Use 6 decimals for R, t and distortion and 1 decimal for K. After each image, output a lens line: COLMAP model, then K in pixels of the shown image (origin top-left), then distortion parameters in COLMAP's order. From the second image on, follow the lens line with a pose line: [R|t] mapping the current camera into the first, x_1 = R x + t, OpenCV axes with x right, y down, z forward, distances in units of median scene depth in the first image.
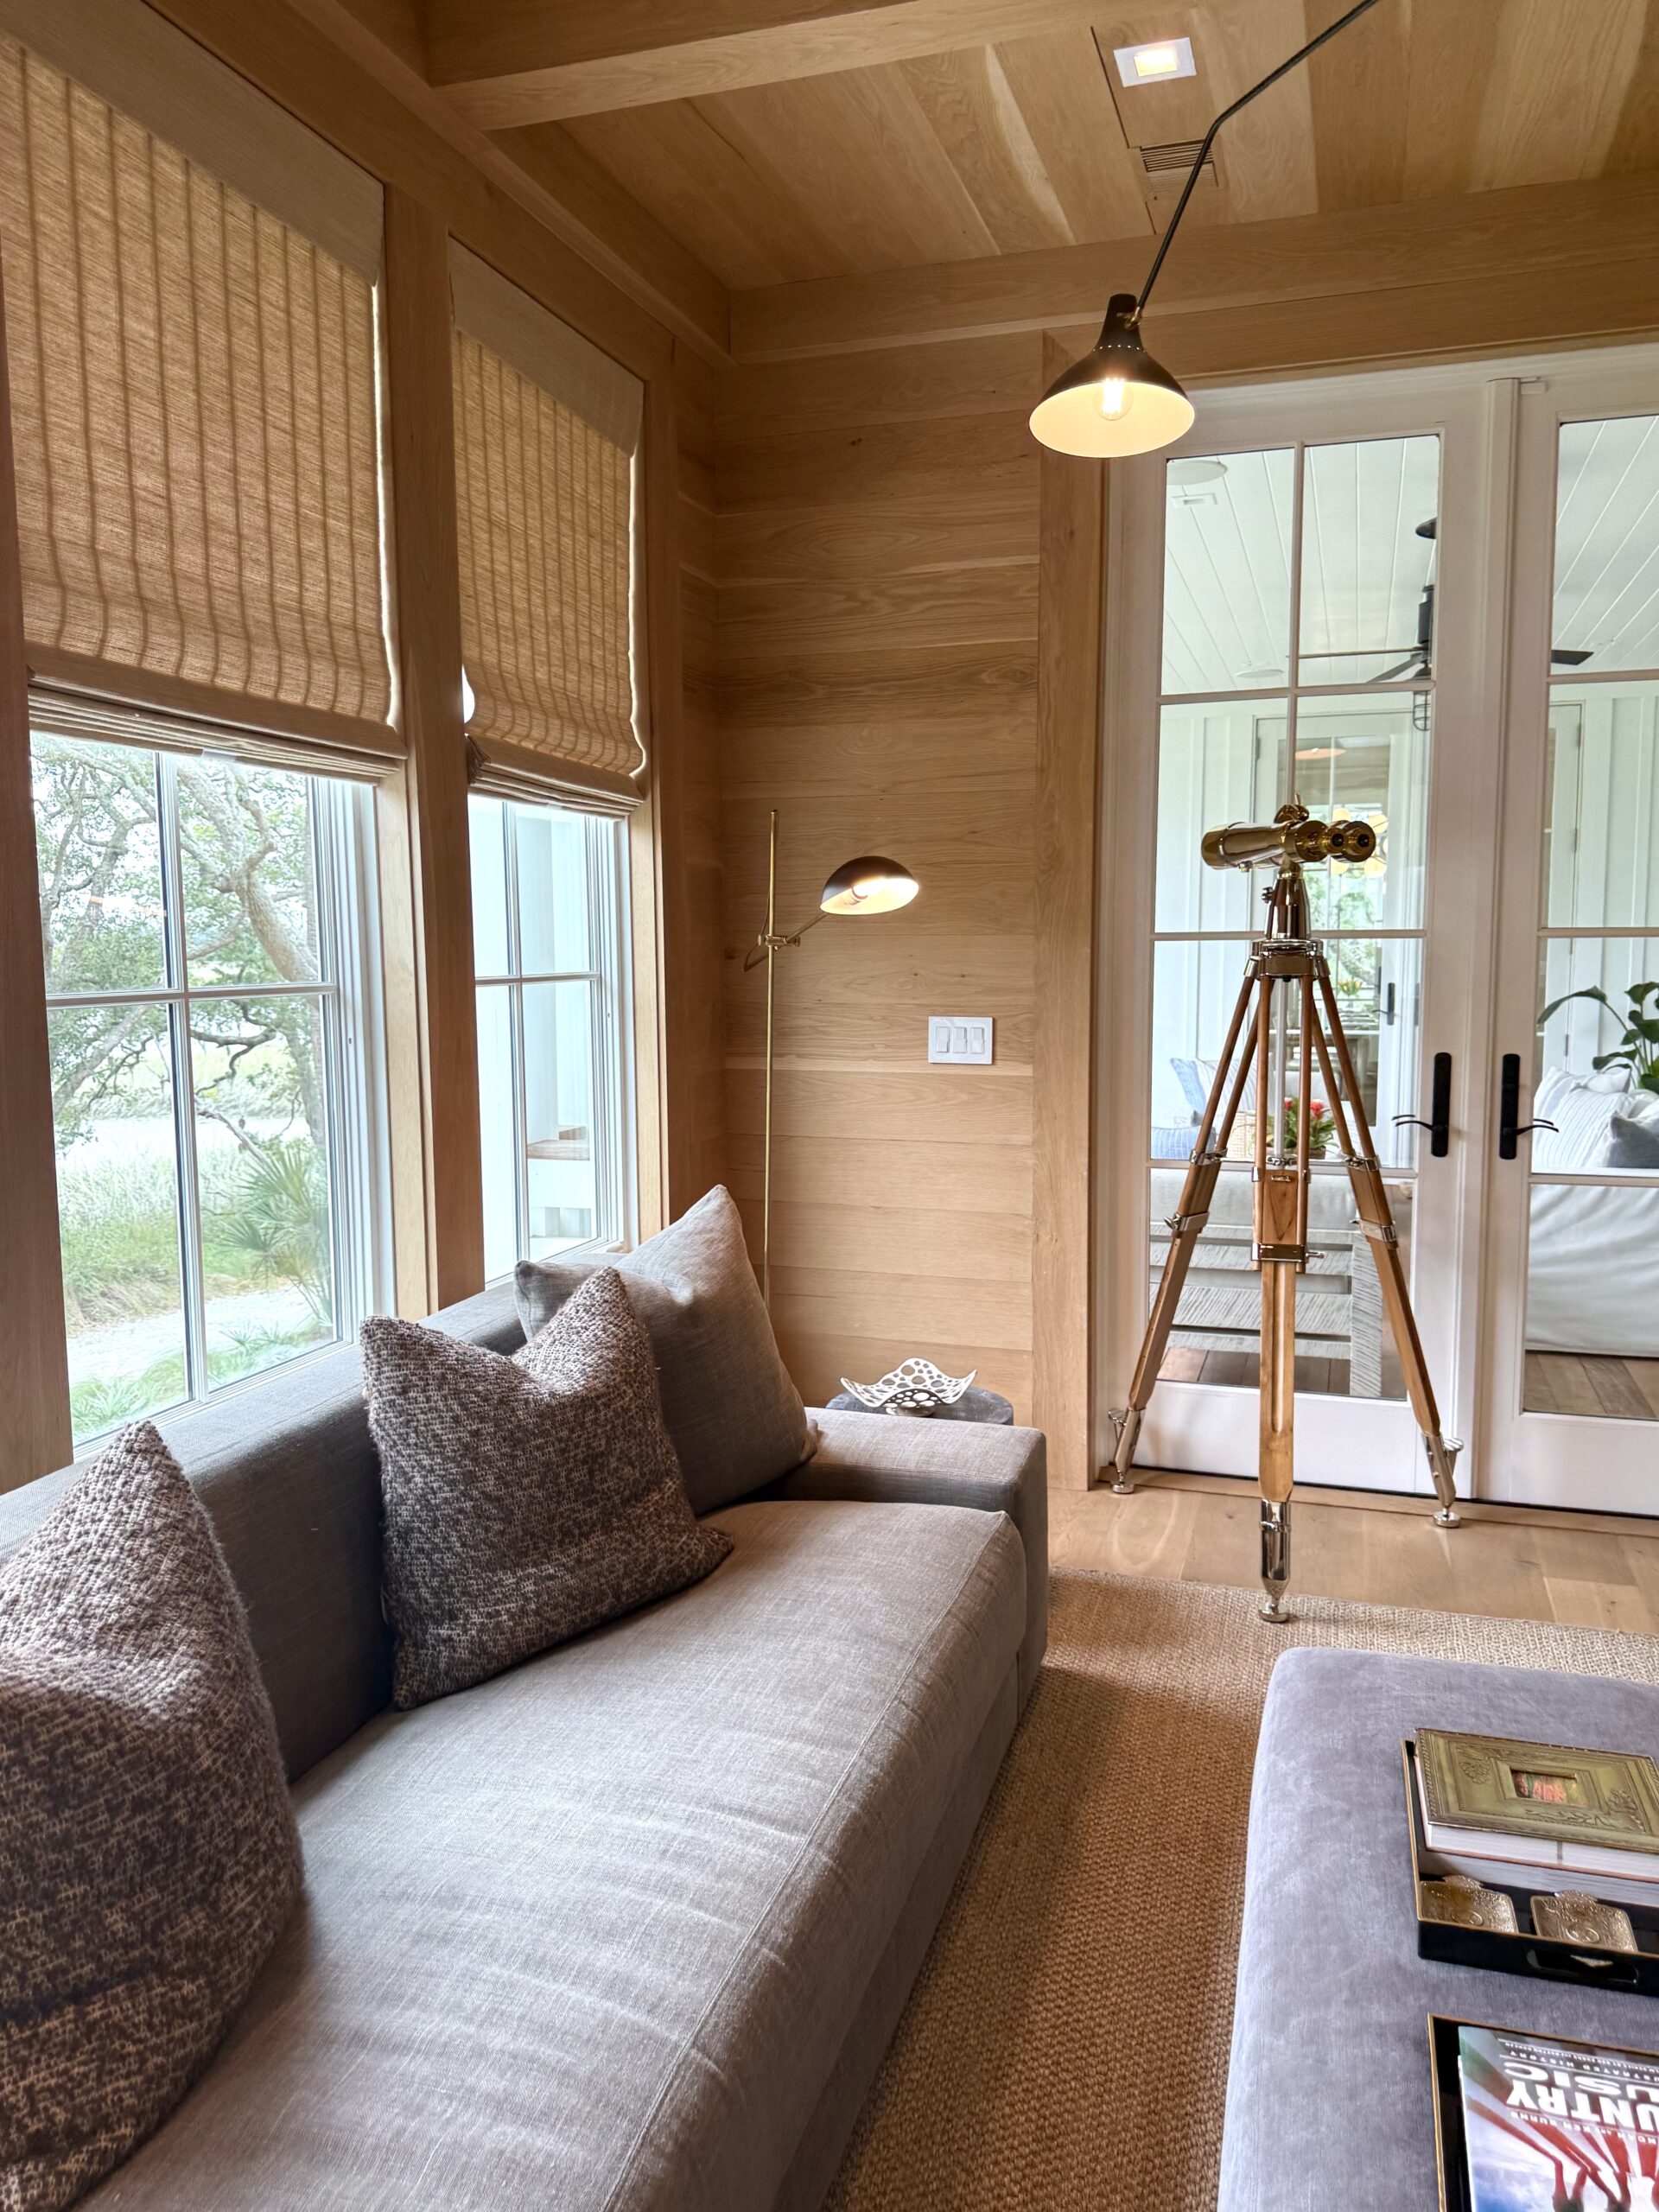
lens RADIAL K [[1635.2, 0, 824.4], [0, 1635.2, 1107.4], [0, 0, 1]] dist [-0.007091, -0.003554]
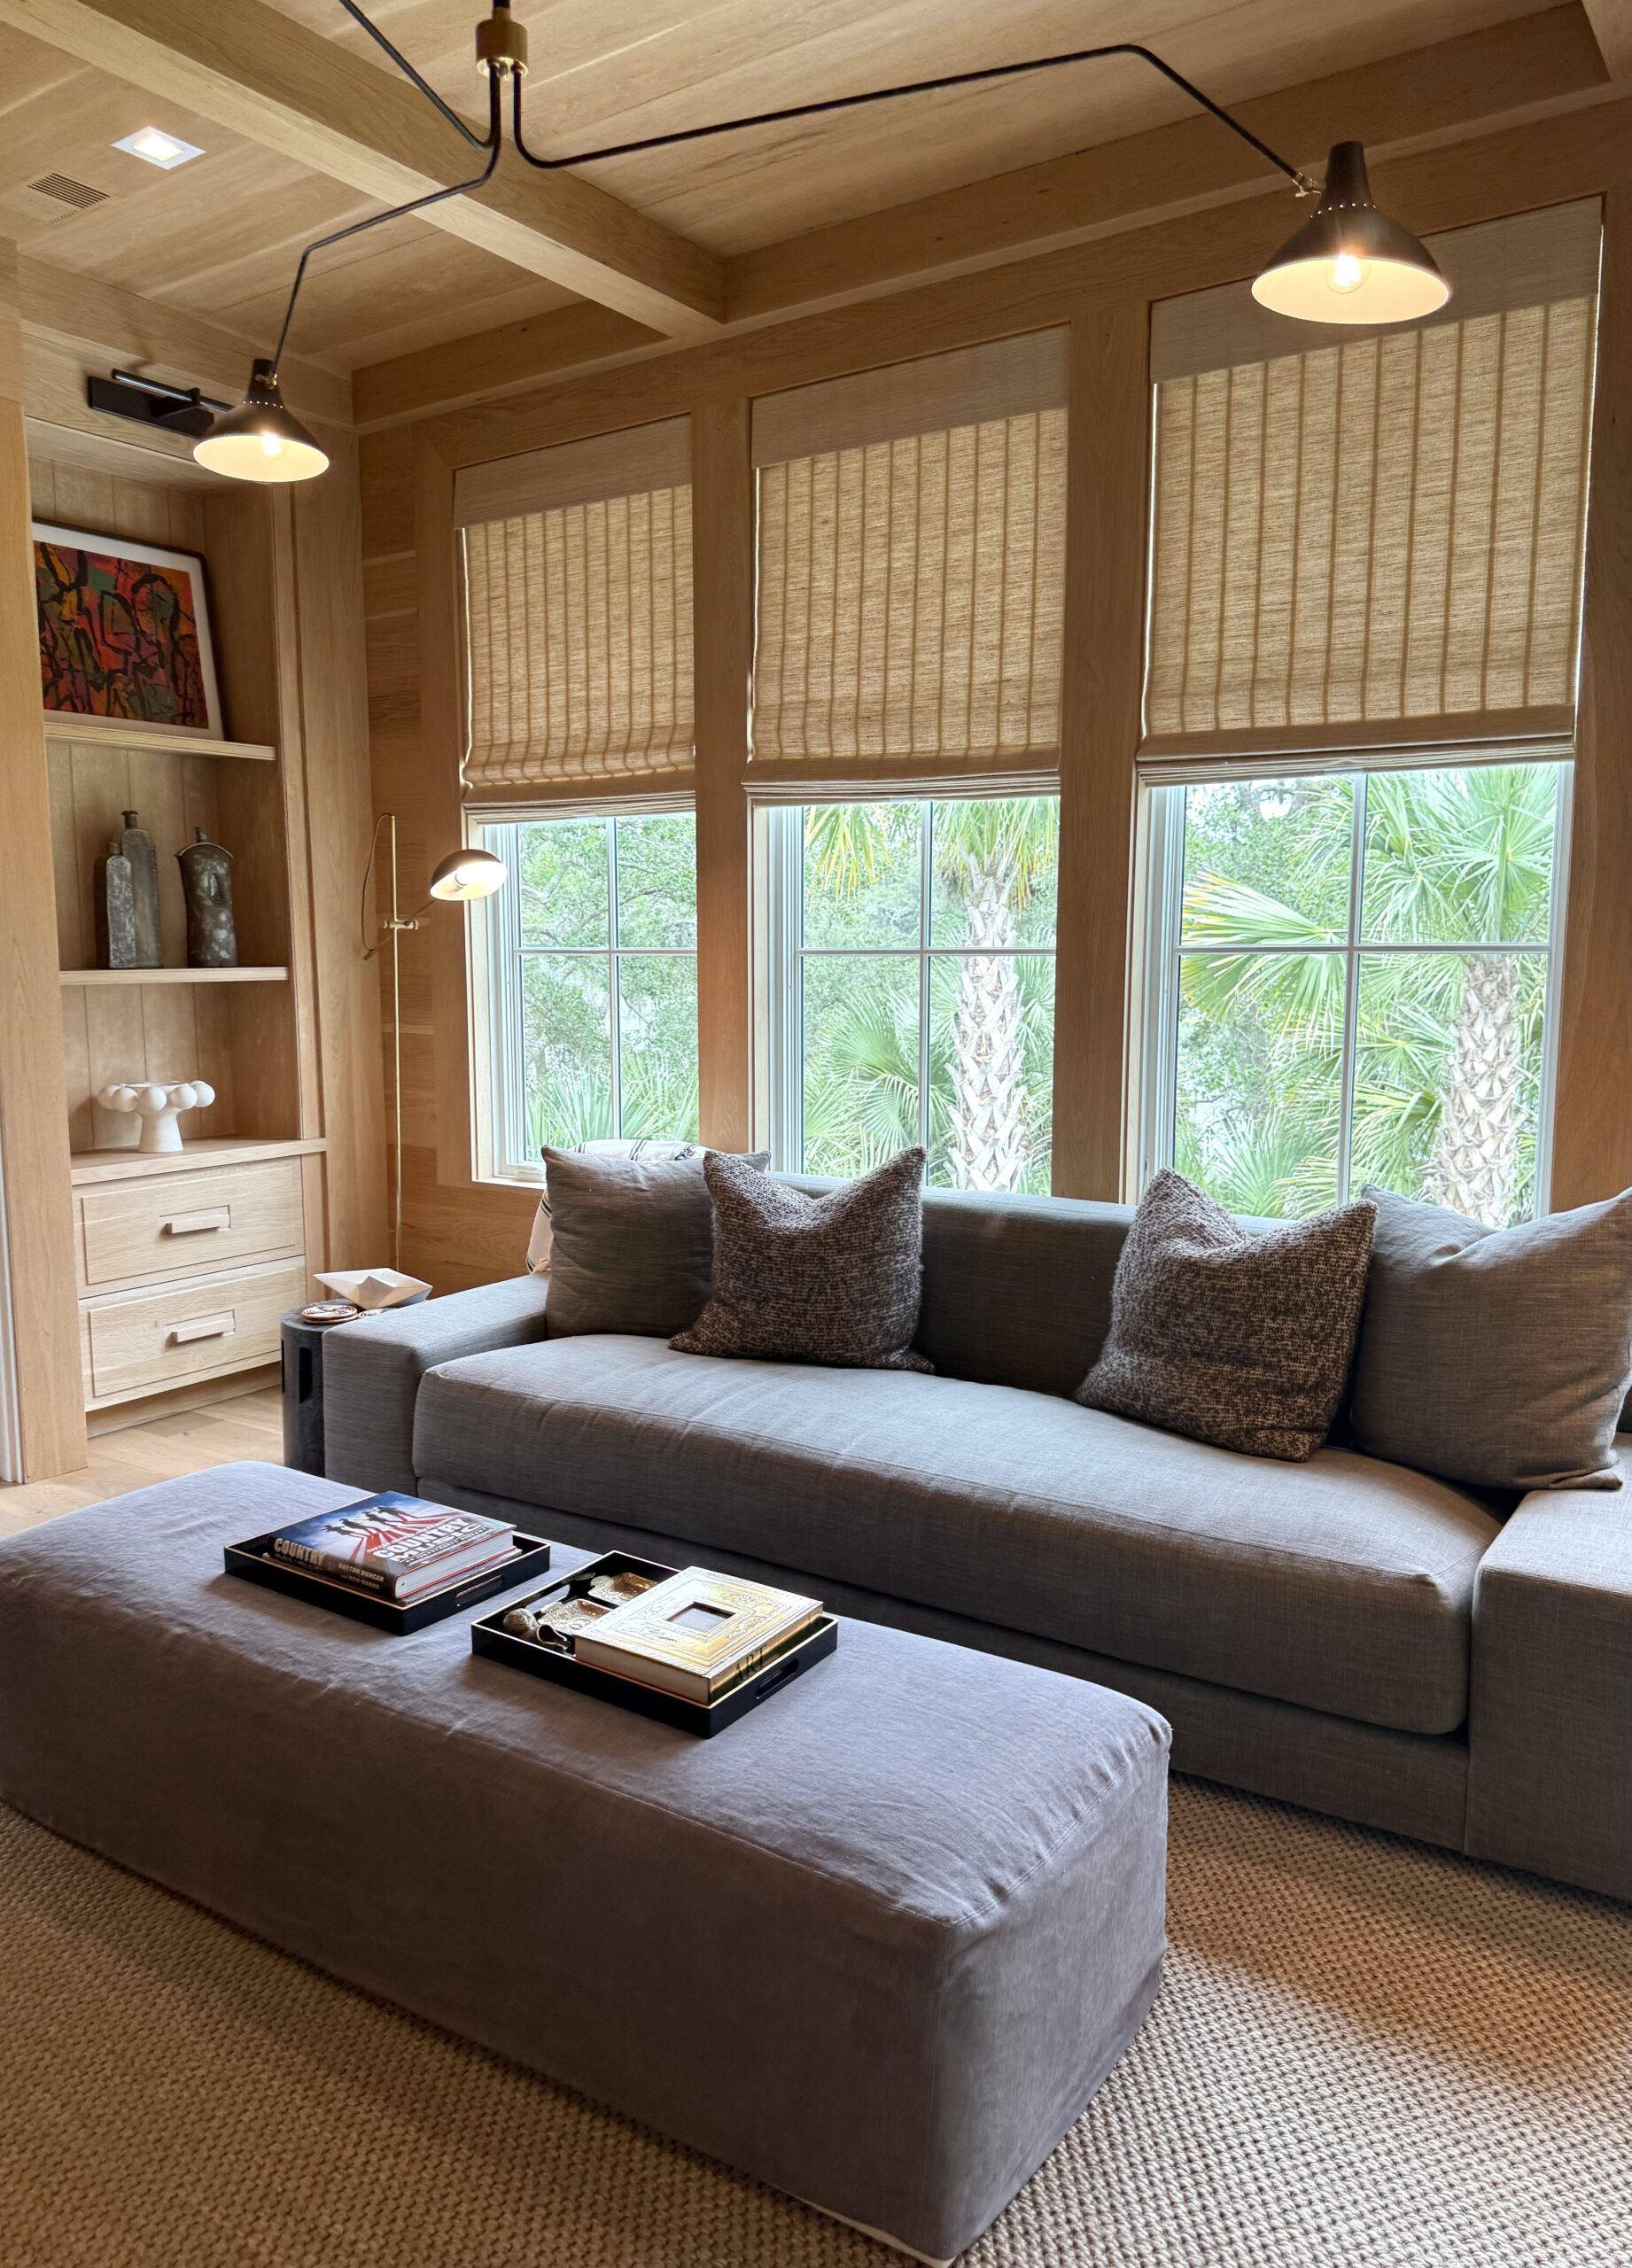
lens RADIAL K [[1631.7, 0, 810.1], [0, 1631.7, 1143.2], [0, 0, 1]] dist [-0.008342, -0.006216]
pose [[-0.279245, 0.127418, -0.951728, 1.163252], [-0.087602, 0.983643, 0.157394, -0.089717], [0.956215, 0.127325, -0.263515, 1.035468]]
